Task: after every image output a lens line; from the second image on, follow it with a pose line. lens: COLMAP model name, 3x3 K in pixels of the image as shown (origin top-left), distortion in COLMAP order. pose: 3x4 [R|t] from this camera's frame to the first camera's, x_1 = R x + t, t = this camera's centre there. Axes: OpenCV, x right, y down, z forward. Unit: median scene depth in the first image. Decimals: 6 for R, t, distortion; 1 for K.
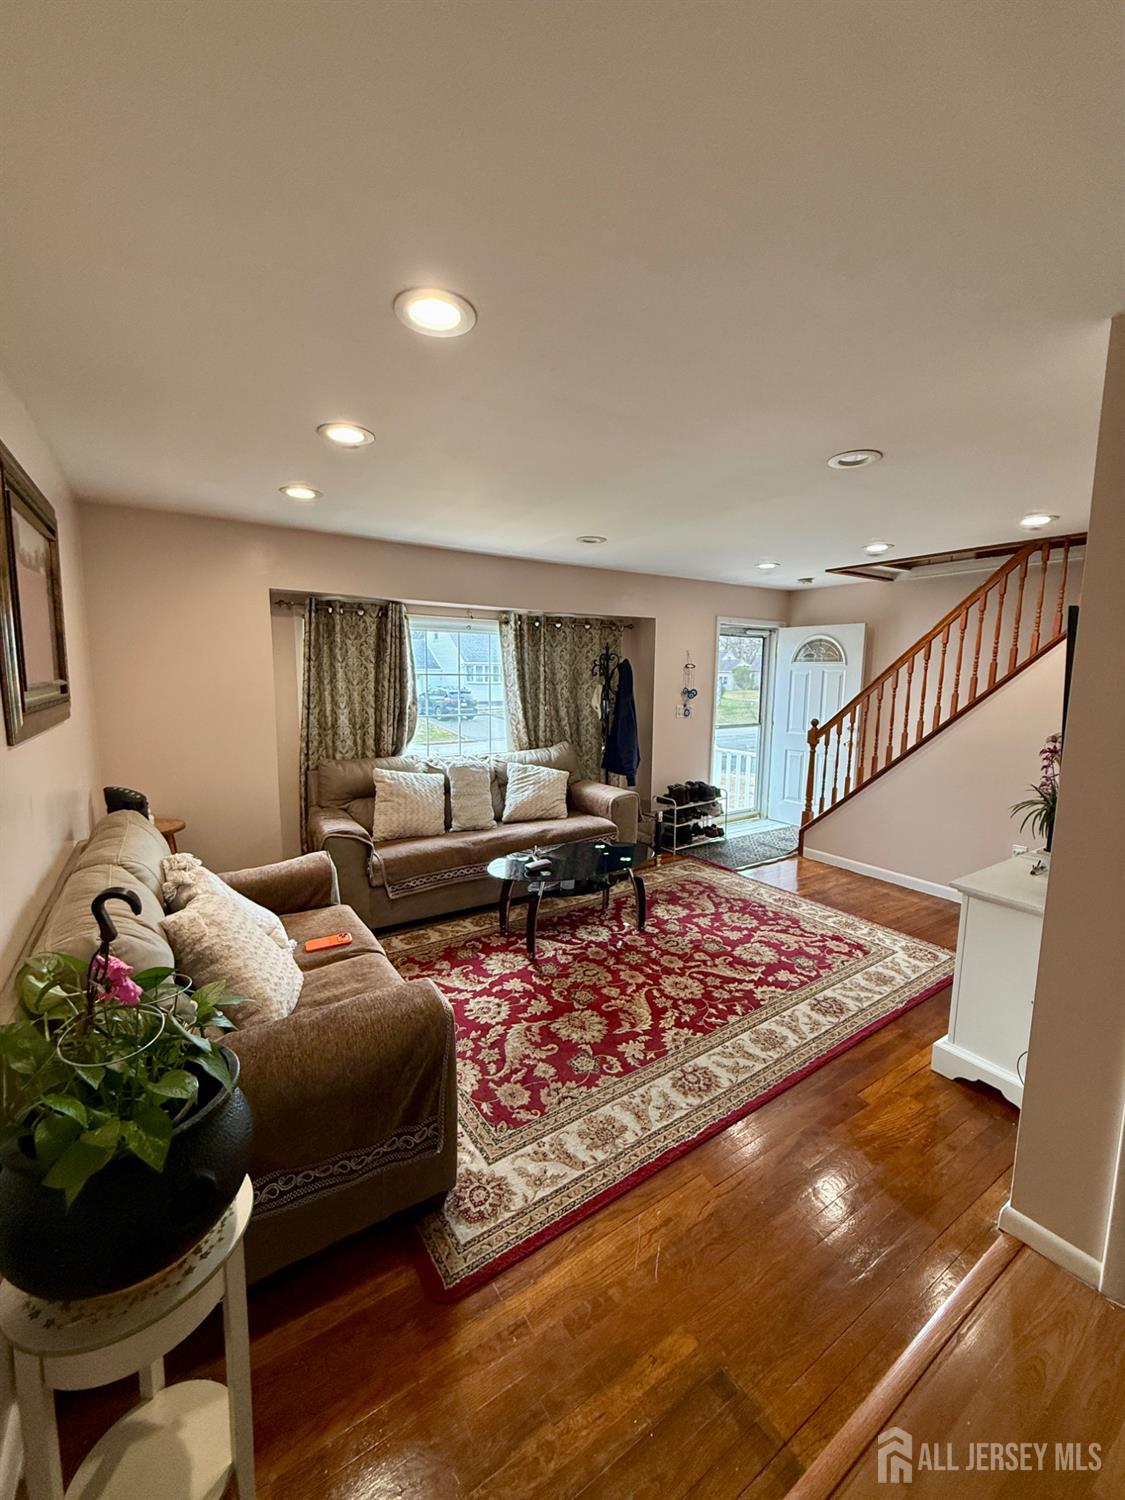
lens RADIAL K [[595.4, 0, 551.6], [0, 595.4, 743.2], [0, 0, 1]] dist [0.000544, -0.000108]
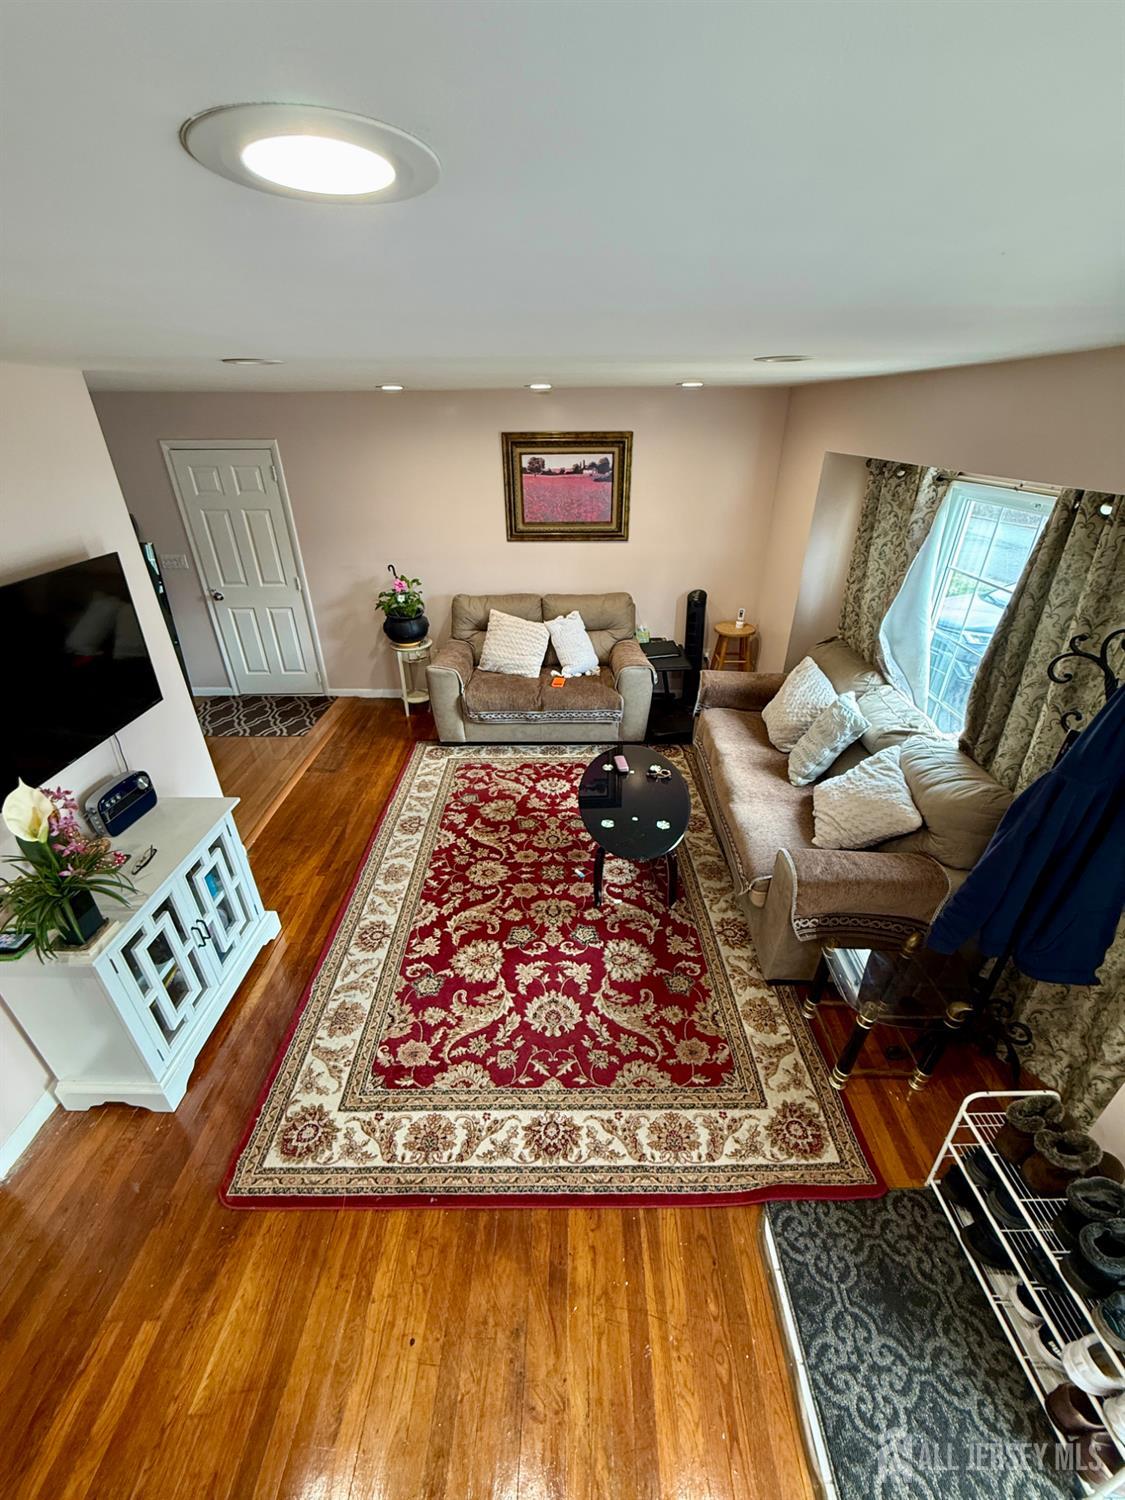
lens RADIAL K [[595.4, 0, 558.3], [0, 595.4, 757.0], [0, 0, 1]] dist [0.000544, -0.000108]
pose [[-0.554517, 0.402972, -0.728096, 0.819503], [-0.098178, 0.837145, 0.538099, -0.357505], [0.826361, 0.369868, -0.424648, 1.424969]]
